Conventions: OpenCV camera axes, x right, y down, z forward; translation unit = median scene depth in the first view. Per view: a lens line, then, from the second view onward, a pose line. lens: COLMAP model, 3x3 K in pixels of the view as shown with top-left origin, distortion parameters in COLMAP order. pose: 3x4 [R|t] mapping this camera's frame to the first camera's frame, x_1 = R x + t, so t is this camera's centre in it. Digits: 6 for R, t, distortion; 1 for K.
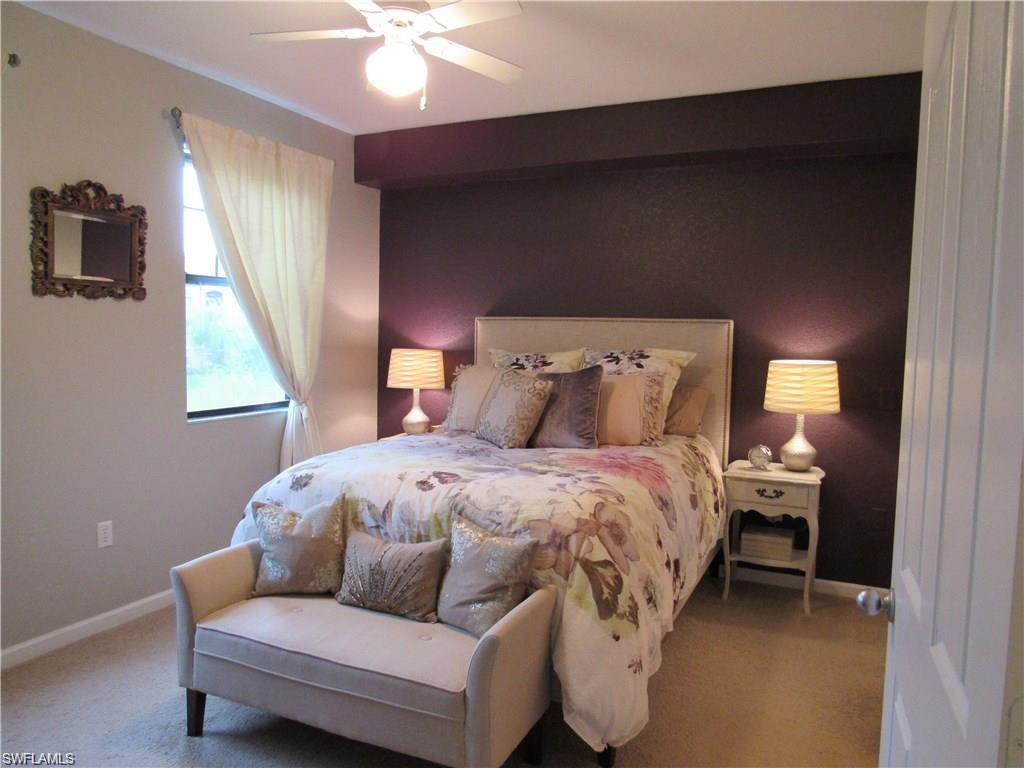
lens RADIAL K [[728.9, 0, 510.7], [0, 728.9, 382.9], [0, 0, 1]] dist [-0.010233, -0.001420]
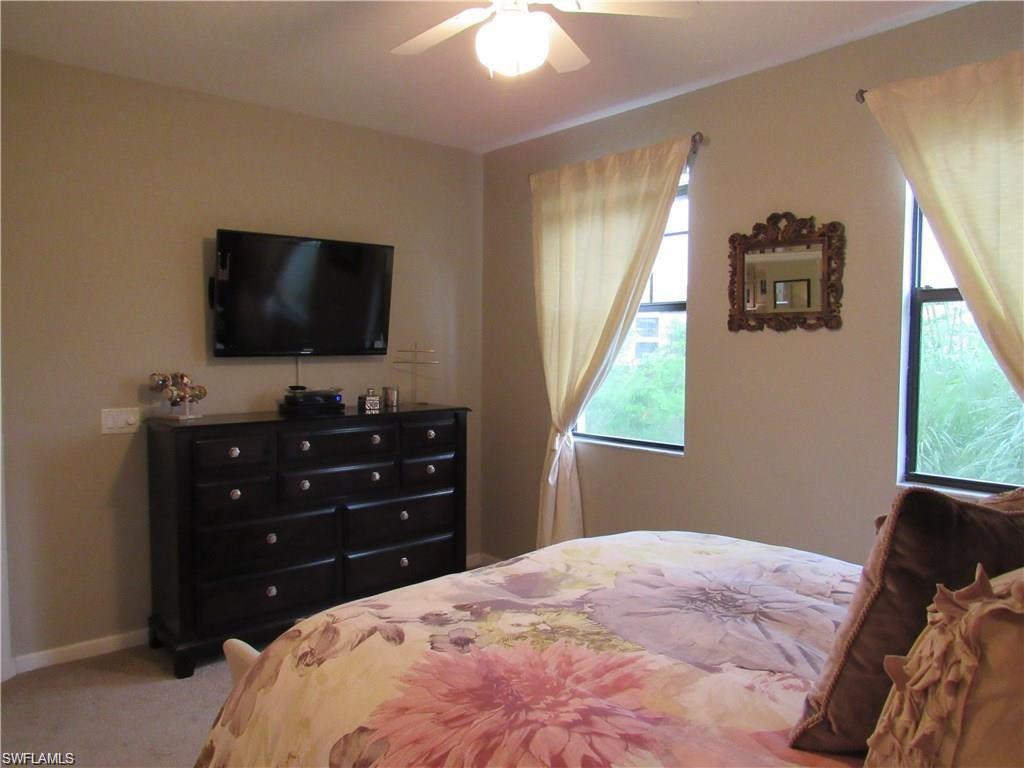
lens RADIAL K [[728.9, 0, 510.6], [0, 728.9, 381.2], [0, 0, 1]] dist [-0.010233, -0.001420]
pose [[-0.407703, 0.022355, -0.912841, 0.483008], [-0.083108, 0.994642, 0.061477, -0.080302], [0.909325, 0.100929, -0.403660, 1.095616]]
